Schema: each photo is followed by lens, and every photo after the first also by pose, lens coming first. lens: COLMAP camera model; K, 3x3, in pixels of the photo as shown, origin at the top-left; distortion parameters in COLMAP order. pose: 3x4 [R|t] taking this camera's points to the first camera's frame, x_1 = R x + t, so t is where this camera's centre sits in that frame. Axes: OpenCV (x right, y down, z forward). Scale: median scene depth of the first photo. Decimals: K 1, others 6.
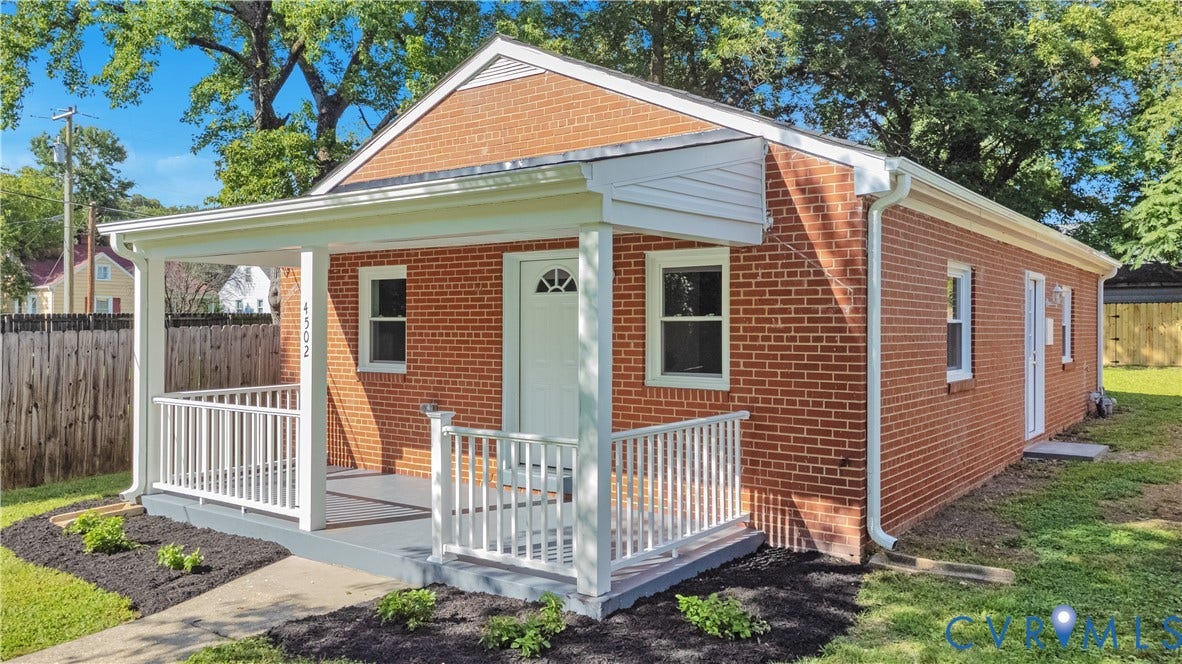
lens RADIAL K [[872.5, 0, 587.9], [0, 872.5, 334.2], [0, 0, 1]] dist [0.056612, -0.000590]
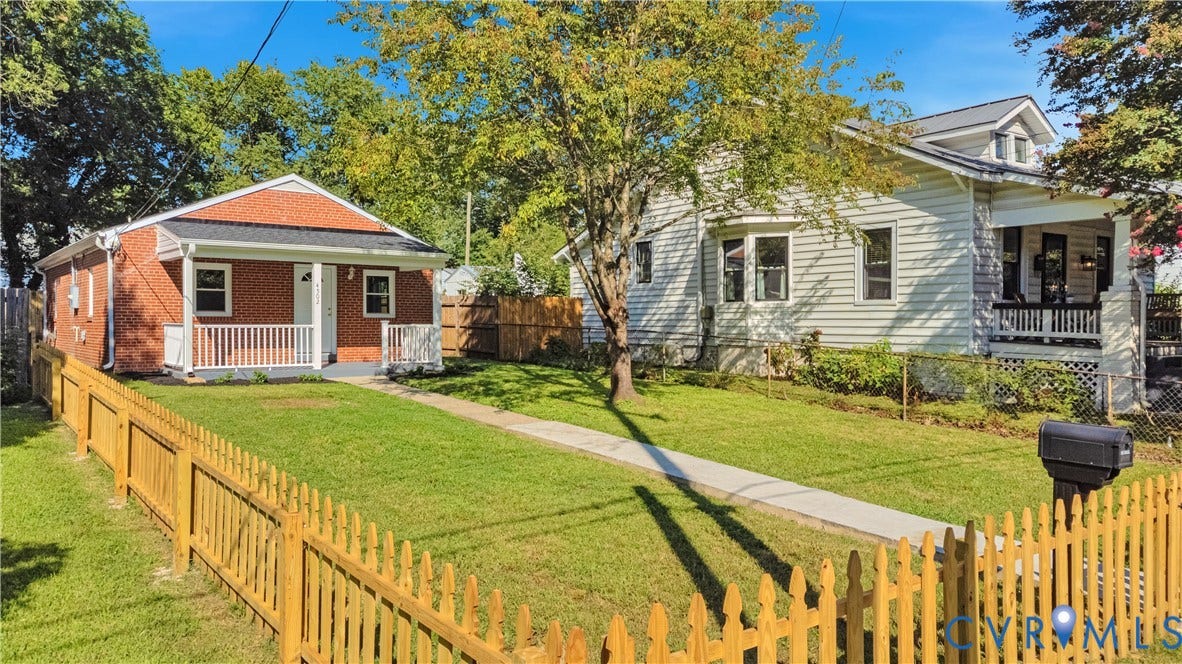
lens RADIAL K [[878.0, 0, 587.8], [0, 878.0, 332.4], [0, 0, 1]] dist [0.002960, 0.101995]
pose [[0.283297, -0.011921, 0.958958, -2.598193], [0.007460, 0.999920, 0.010226, 0.089246], [-0.959003, 0.004257, 0.283363, -0.522990]]
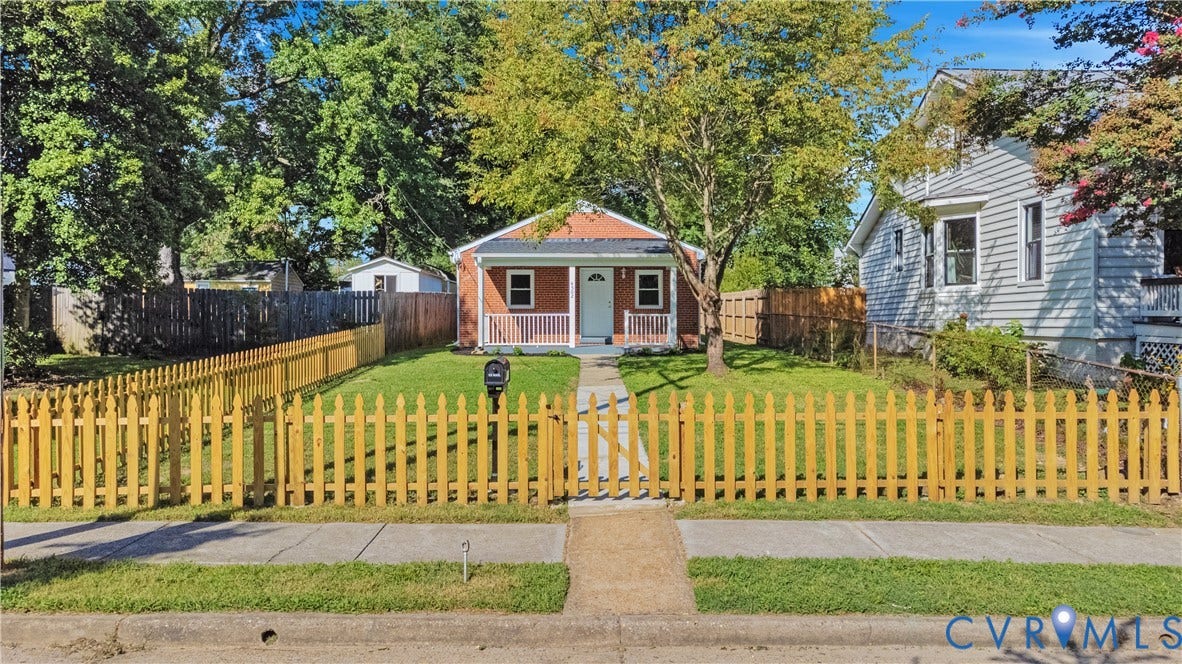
lens RADIAL K [[872.5, 0, 587.9], [0, 872.5, 334.2], [0, 0, 1]] dist [0.056612, -0.000590]
pose [[0.799254, -0.010560, 0.600901, -2.310058], [0.008448, 0.999944, 0.006336, 0.146290], [-0.600935, 0.000012, 0.799298, -1.763138]]
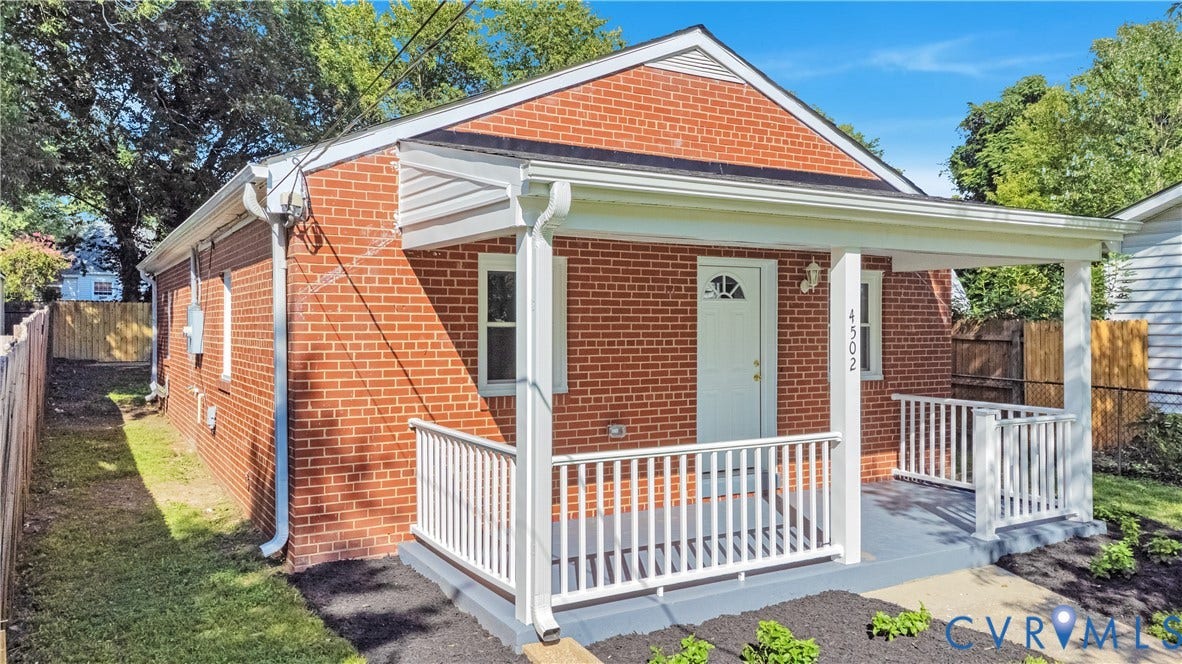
lens RADIAL K [[872.5, 0, 587.9], [0, 872.5, 334.2], [0, 0, 1]] dist [0.056612, -0.000590]
pose [[0.392049, -0.013646, 0.919843, -1.233093], [0.008648, 0.999900, 0.011148, -0.022909], [-0.919904, 0.003585, 0.392128, 0.886721]]
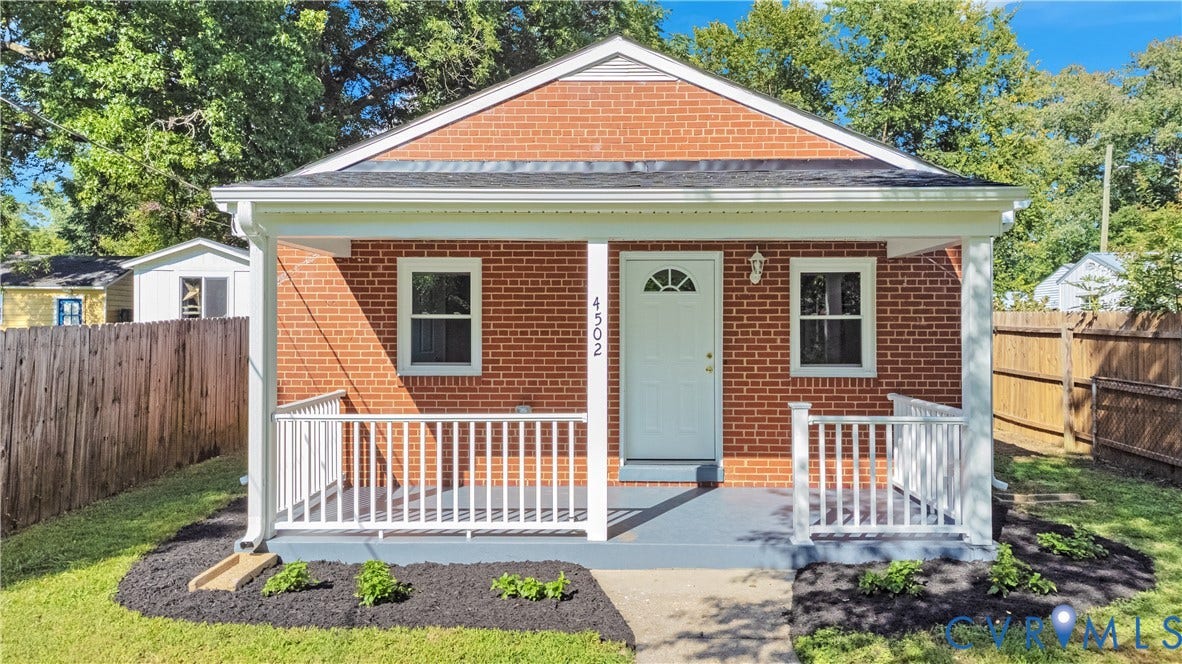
lens RADIAL K [[872.5, 0, 587.9], [0, 872.5, 334.2], [0, 0, 1]] dist [0.056612, -0.000590]
pose [[0.814058, -0.004622, 0.580766, -0.858211], [0.006397, 0.999979, -0.001010, 0.004085], [-0.580749, 0.004537, 0.814070, 0.245995]]
